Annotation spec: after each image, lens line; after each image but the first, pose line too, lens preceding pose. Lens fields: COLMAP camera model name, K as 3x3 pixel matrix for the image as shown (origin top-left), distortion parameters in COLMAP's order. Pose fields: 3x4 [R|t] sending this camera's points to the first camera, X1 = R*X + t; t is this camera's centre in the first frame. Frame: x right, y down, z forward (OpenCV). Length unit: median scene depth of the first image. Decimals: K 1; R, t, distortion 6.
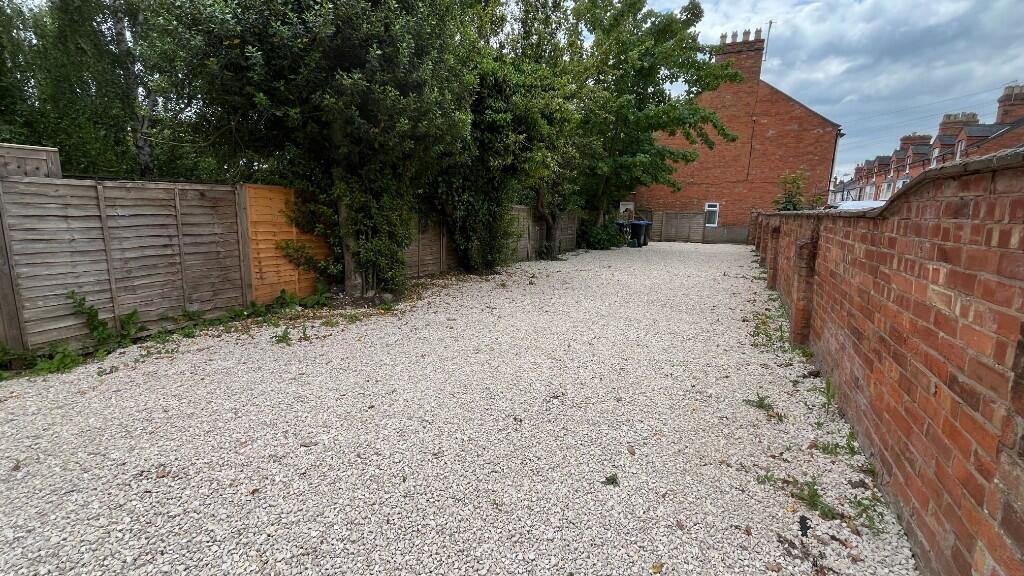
lens RADIAL K [[412.0, 0, 508.2], [0, 412.0, 283.3], [0, 0, 1]] dist [-0.001962, 0.000495]
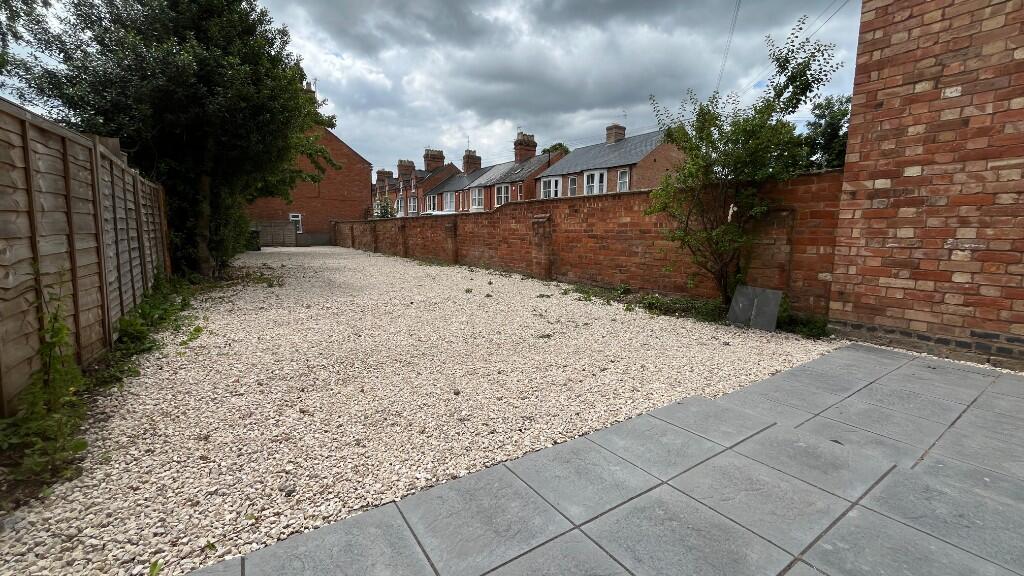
lens RADIAL K [[412.0, 0, 513.0], [0, 412.0, 282.5], [0, 0, 1]] dist [-0.001962, 0.000495]
pose [[0.469609, -0.126136, 0.873817, -0.320602], [0.157262, 0.985864, 0.057794, 0.038146], [-0.868755, 0.110278, 0.482807, -0.129236]]
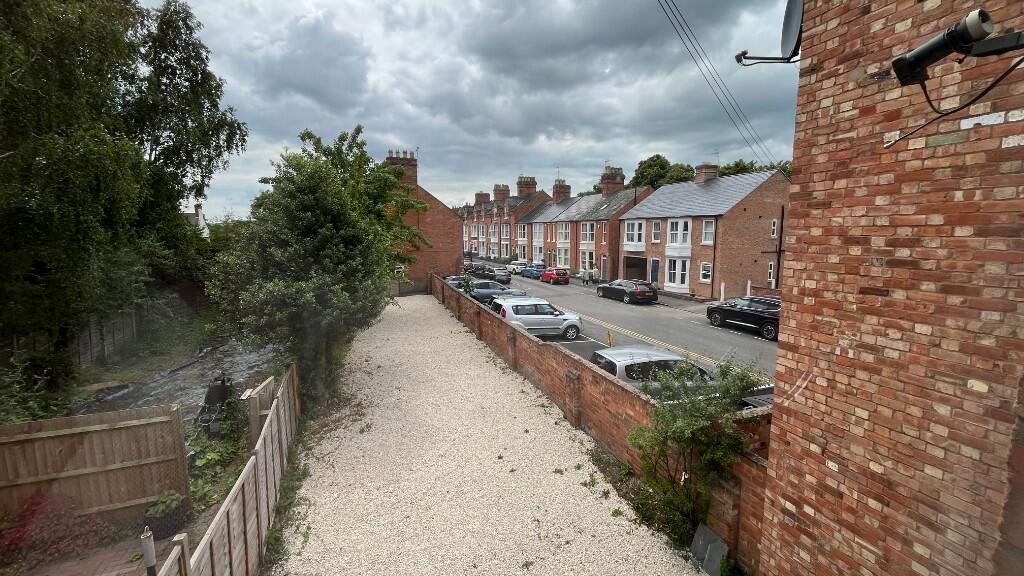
lens RADIAL K [[412.0, 0, 511.6], [0, 412.0, 285.5], [0, 0, 1]] dist [-0.001962, 0.000495]
pose [[0.663702, -0.115767, 0.738984, -0.329732], [0.147506, 0.988807, 0.022425, -0.119114], [-0.733309, 0.094121, 0.673350, -0.242325]]
